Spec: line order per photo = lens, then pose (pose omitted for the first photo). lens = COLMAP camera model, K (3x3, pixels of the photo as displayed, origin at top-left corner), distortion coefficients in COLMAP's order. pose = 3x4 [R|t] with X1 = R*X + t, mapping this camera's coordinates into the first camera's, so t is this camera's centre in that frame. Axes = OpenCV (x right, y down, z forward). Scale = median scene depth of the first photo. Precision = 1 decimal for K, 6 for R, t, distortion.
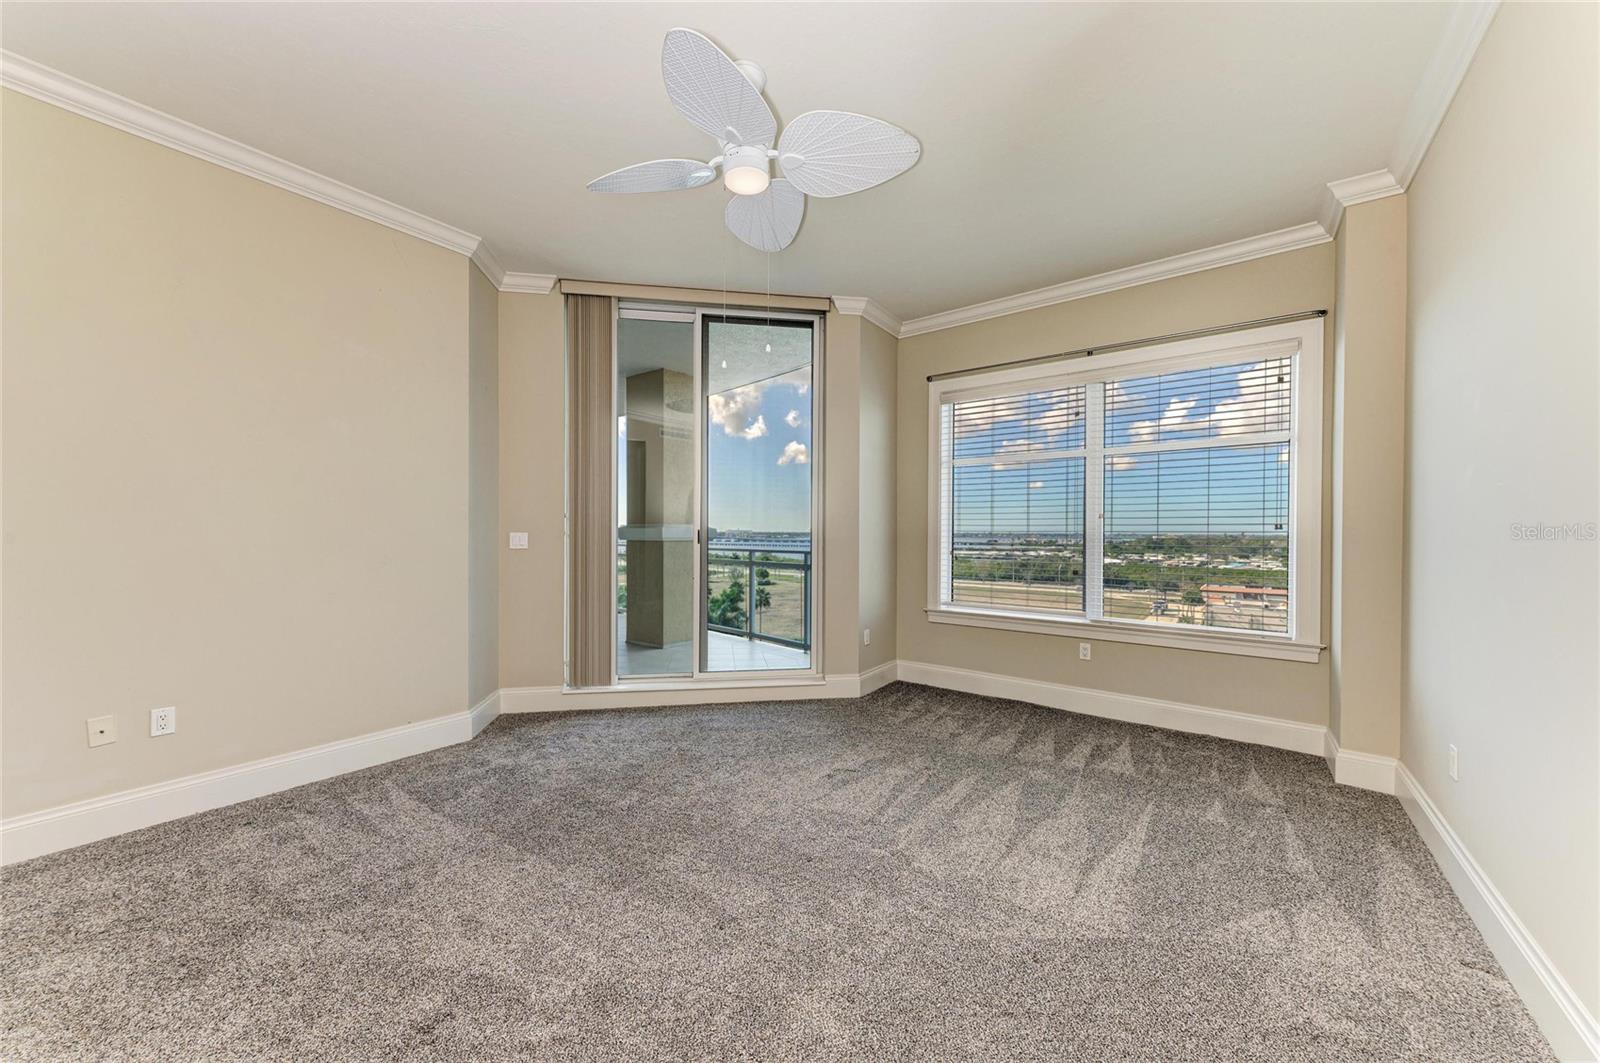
lens RADIAL K [[570.1, 0, 793.1], [0, 570.1, 532.7], [0, 0, 1]] dist [0.012630, -0.000028]
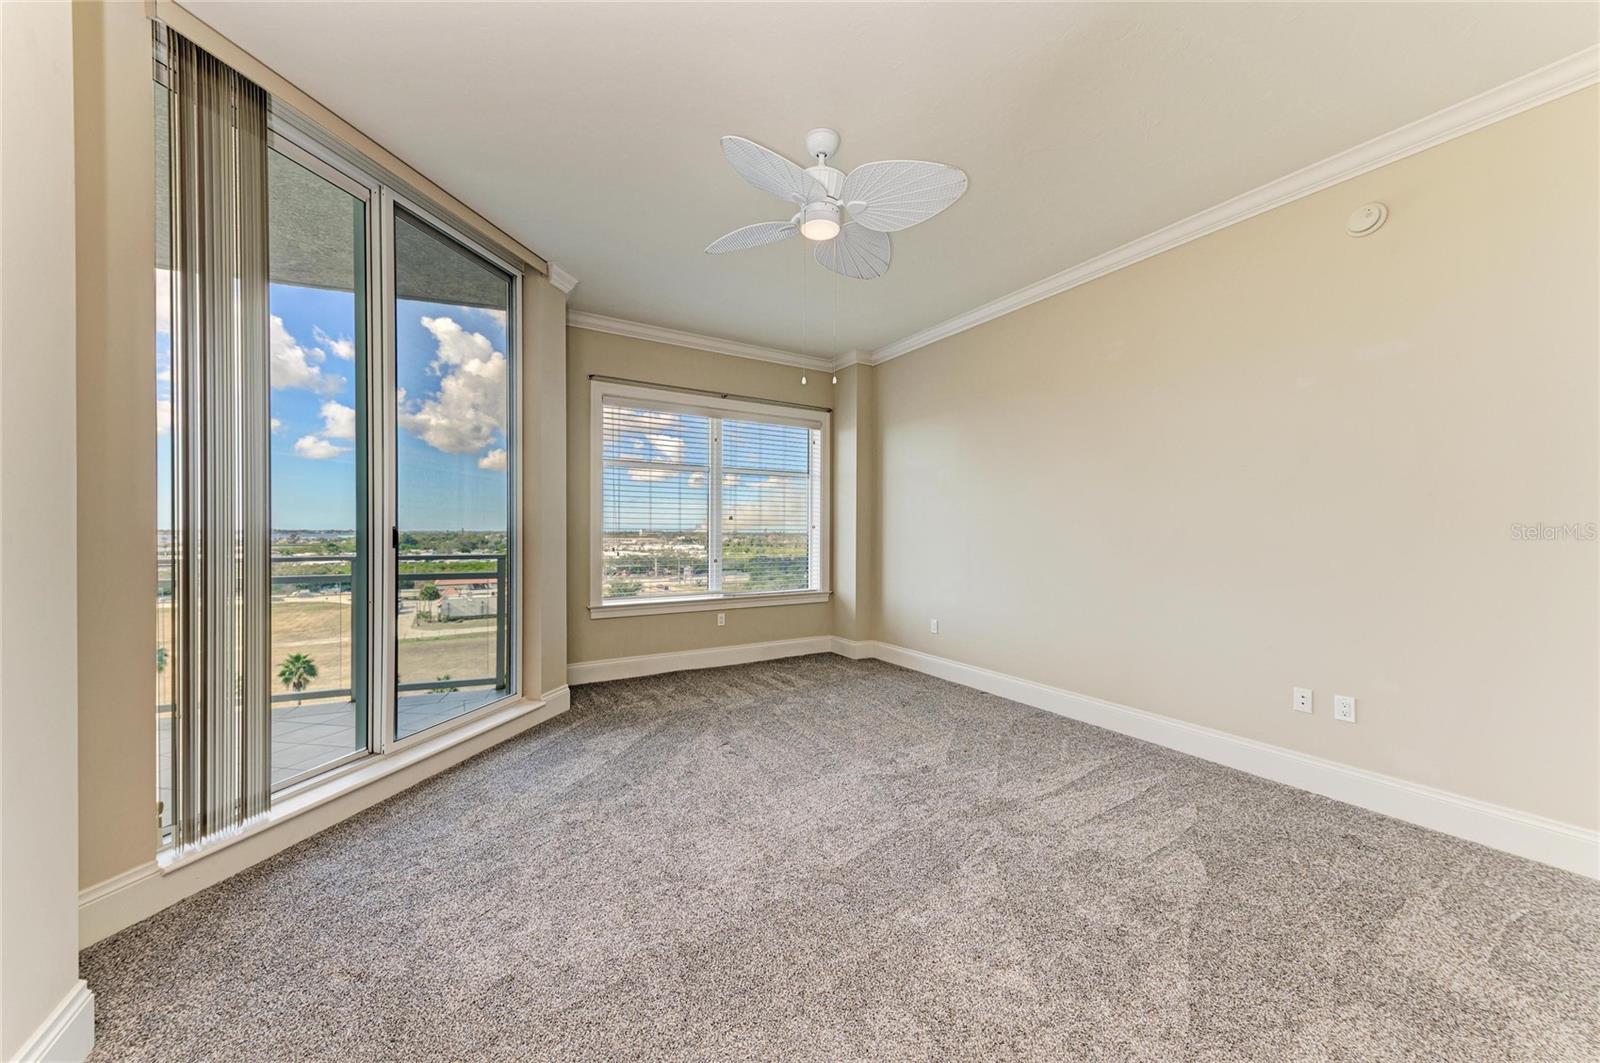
lens RADIAL K [[570.1, 0, 799.7], [0, 570.1, 533.1], [0, 0, 1]] dist [0.012630, -0.000028]
pose [[0.375099, -0.006505, 0.926962, -0.584832], [0.000459, 0.999977, 0.006832, -0.002285], [-0.926985, -0.002137, 0.375093, 0.300473]]
